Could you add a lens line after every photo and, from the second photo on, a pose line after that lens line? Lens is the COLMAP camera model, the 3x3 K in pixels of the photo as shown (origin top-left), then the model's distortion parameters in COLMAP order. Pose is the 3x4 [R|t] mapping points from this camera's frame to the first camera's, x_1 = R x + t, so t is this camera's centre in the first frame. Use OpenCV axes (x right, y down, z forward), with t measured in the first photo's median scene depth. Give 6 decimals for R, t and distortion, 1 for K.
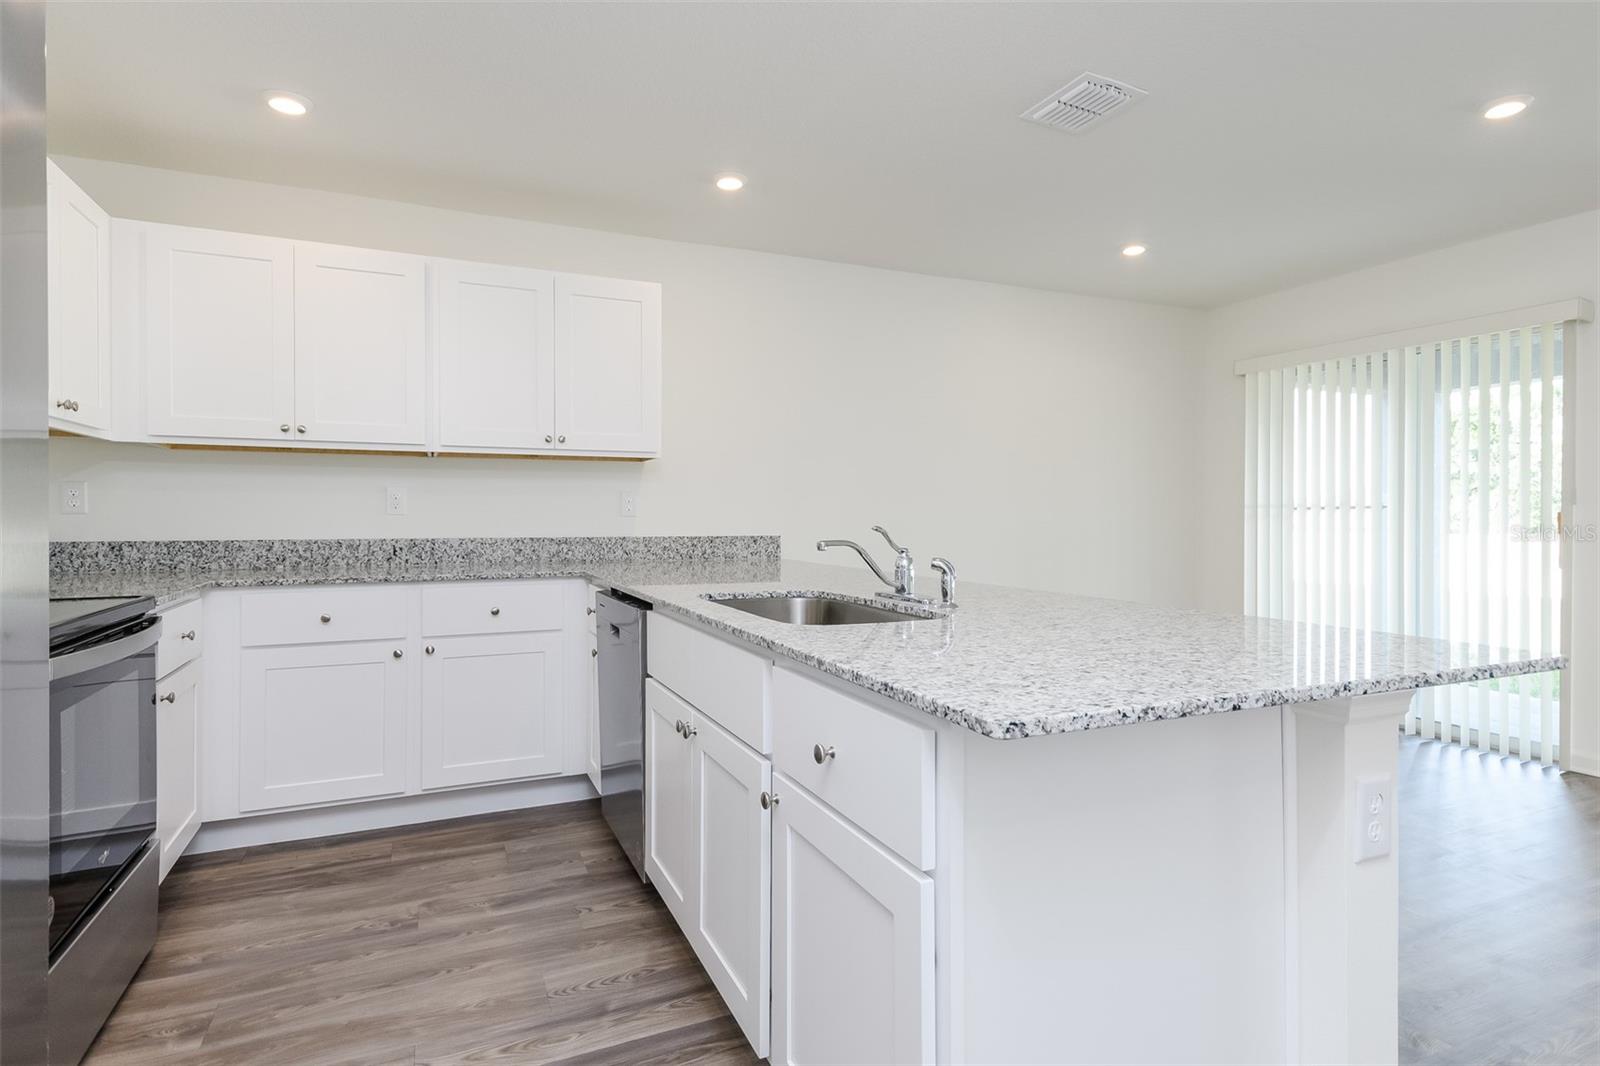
lens RADIAL K [[846.9, 0, 801.9], [0, 846.9, 515.8], [0, 0, 1]] dist [0.011108, 0.000395]
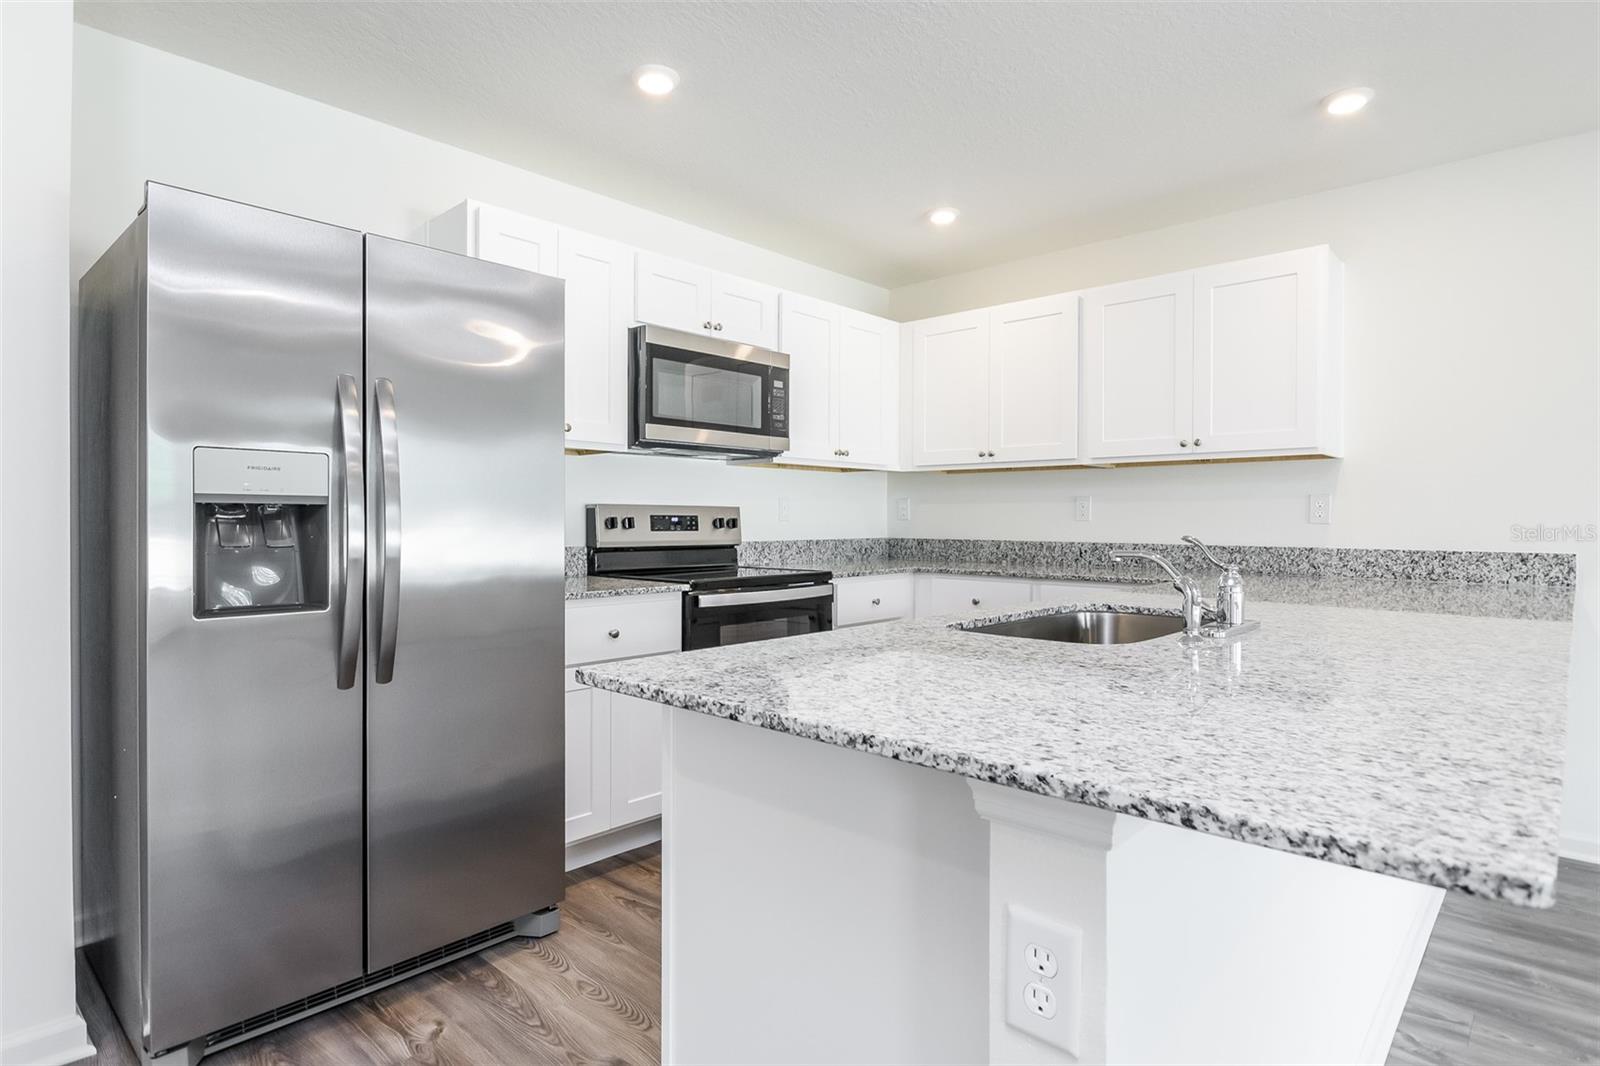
lens RADIAL K [[878.8, 0, 824.9], [0, 878.8, 530.1], [0, 0, 1]] dist [0.016220, 0.000508]
pose [[0.392869, 0.011501, -0.919522, 0.478788], [-0.004815, 0.999934, 0.010450, 0.000239], [0.919582, 0.000322, 0.392899, 0.227471]]
